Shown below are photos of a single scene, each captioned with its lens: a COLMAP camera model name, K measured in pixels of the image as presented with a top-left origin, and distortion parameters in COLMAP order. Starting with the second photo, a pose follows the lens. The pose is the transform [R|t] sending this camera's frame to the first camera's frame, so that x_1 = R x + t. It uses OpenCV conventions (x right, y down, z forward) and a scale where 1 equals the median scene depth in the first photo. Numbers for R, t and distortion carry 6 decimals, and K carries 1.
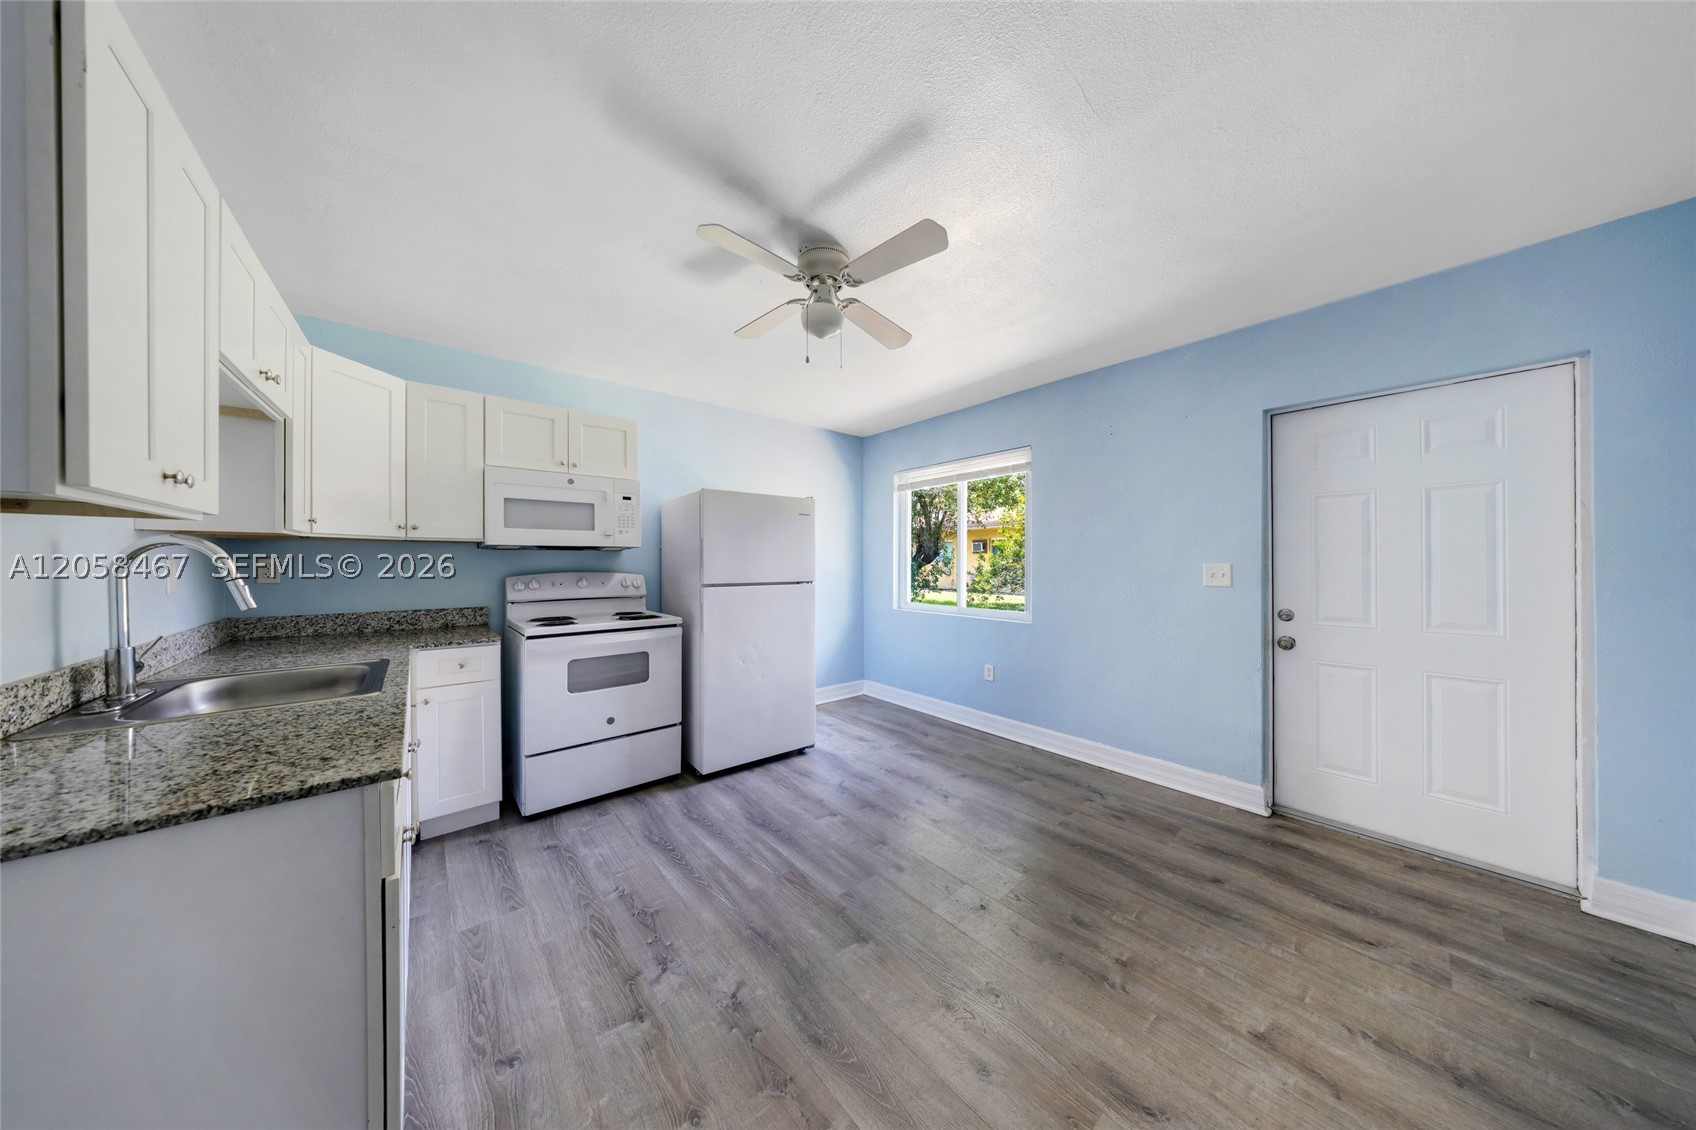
lens RADIAL K [[507.1, 0, 857.3], [0, 507.1, 561.9], [0, 0, 1]] dist [0.000680, -0.000387]
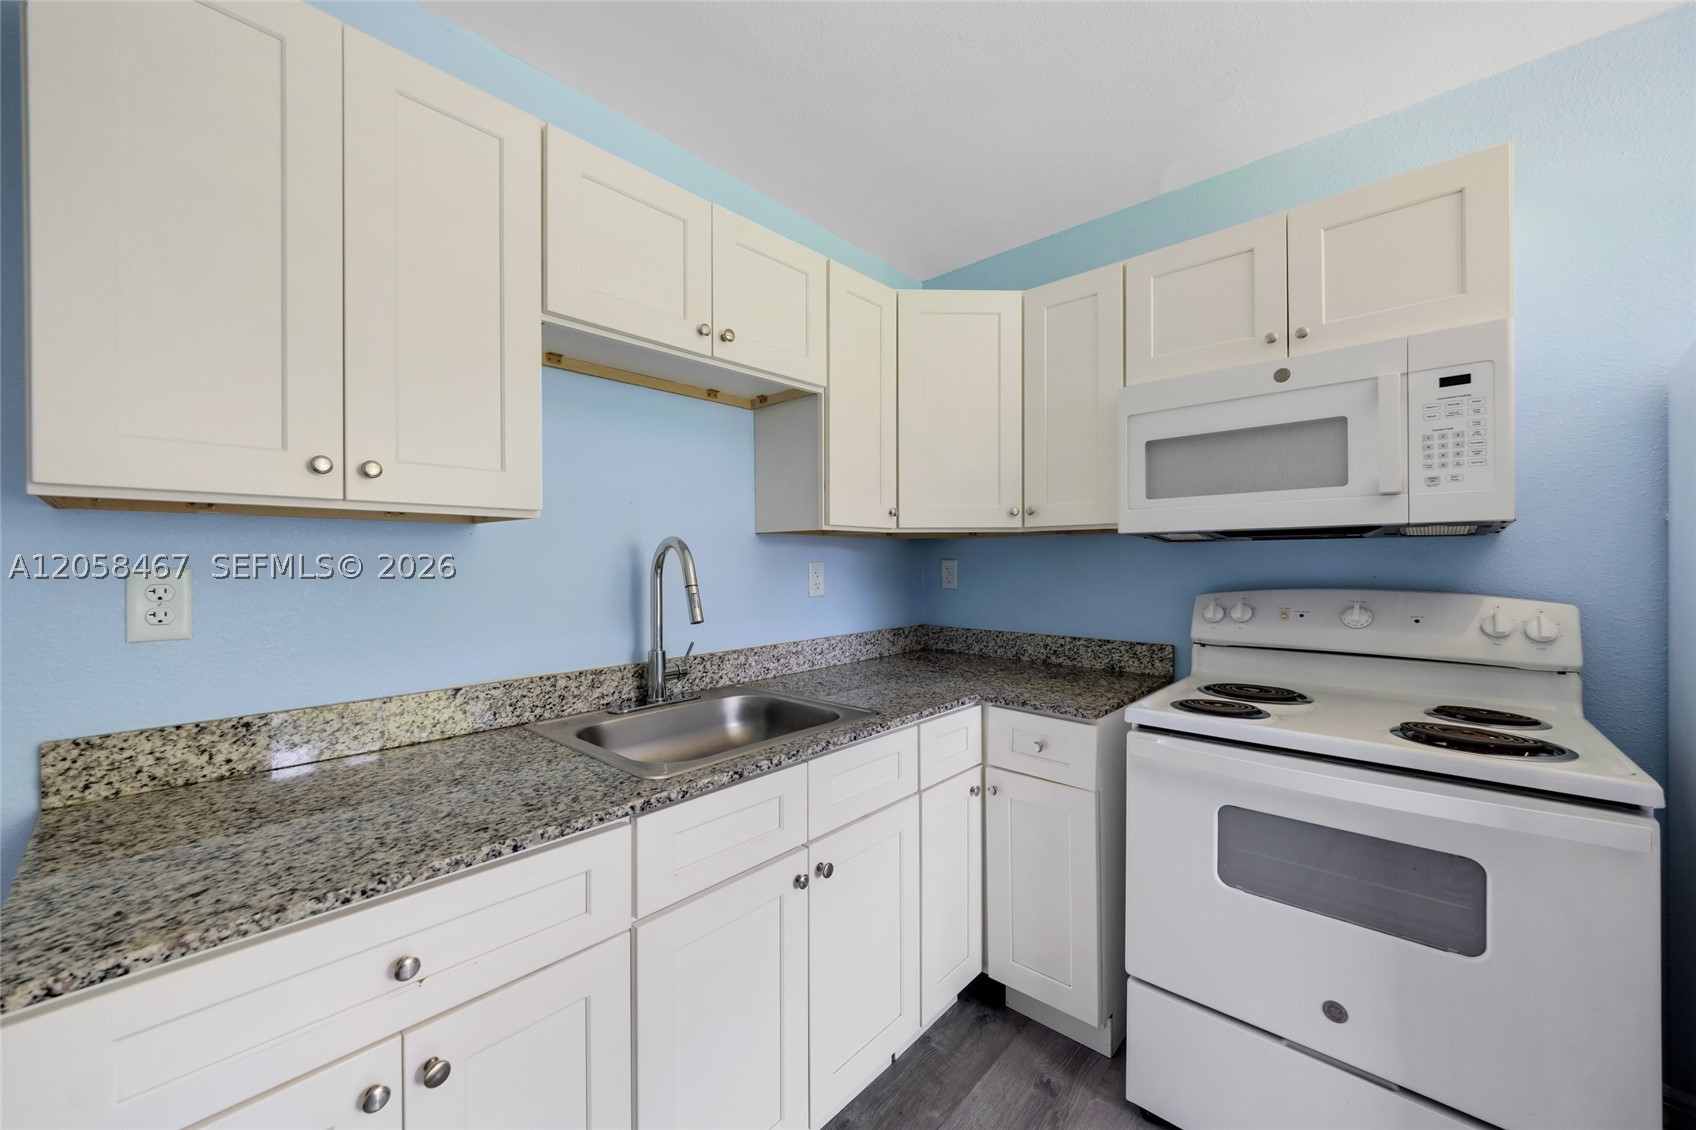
lens RADIAL K [[640.9, 0, 838.7], [0, 640.9, 560.3], [0, 0, 1]] dist [-0.002873, -0.000847]
pose [[0.099224, -0.001216, -0.995064, -0.084364], [0.001325, 0.999999, -0.001090, -0.005037], [0.995064, -0.001210, 0.099226, 0.693597]]
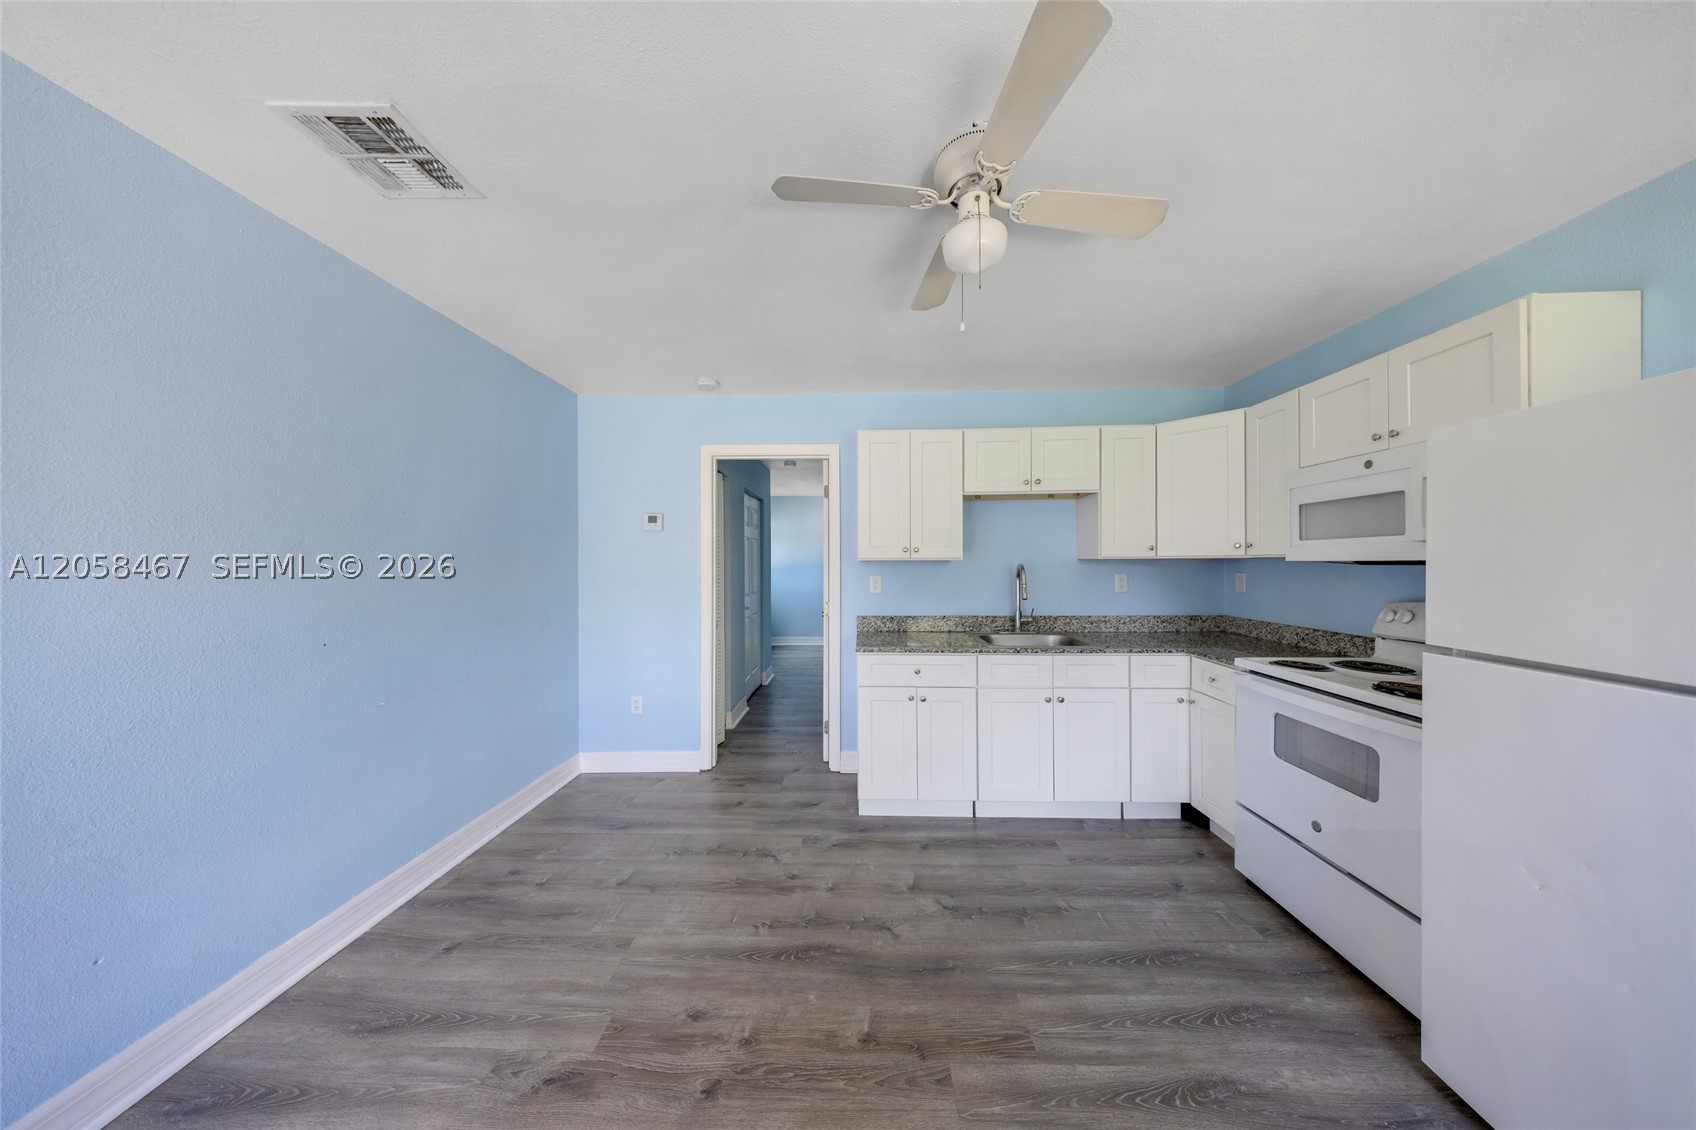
lens RADIAL K [[507.1, 0, 841.0], [0, 507.1, 562.9], [0, 0, 1]] dist [0.000680, -0.000387]
pose [[-0.699673, 0.002937, -0.714457, 0.478701], [0.002088, 0.999996, 0.002066, -0.037369], [0.714460, -0.000046, -0.699676, 1.164549]]
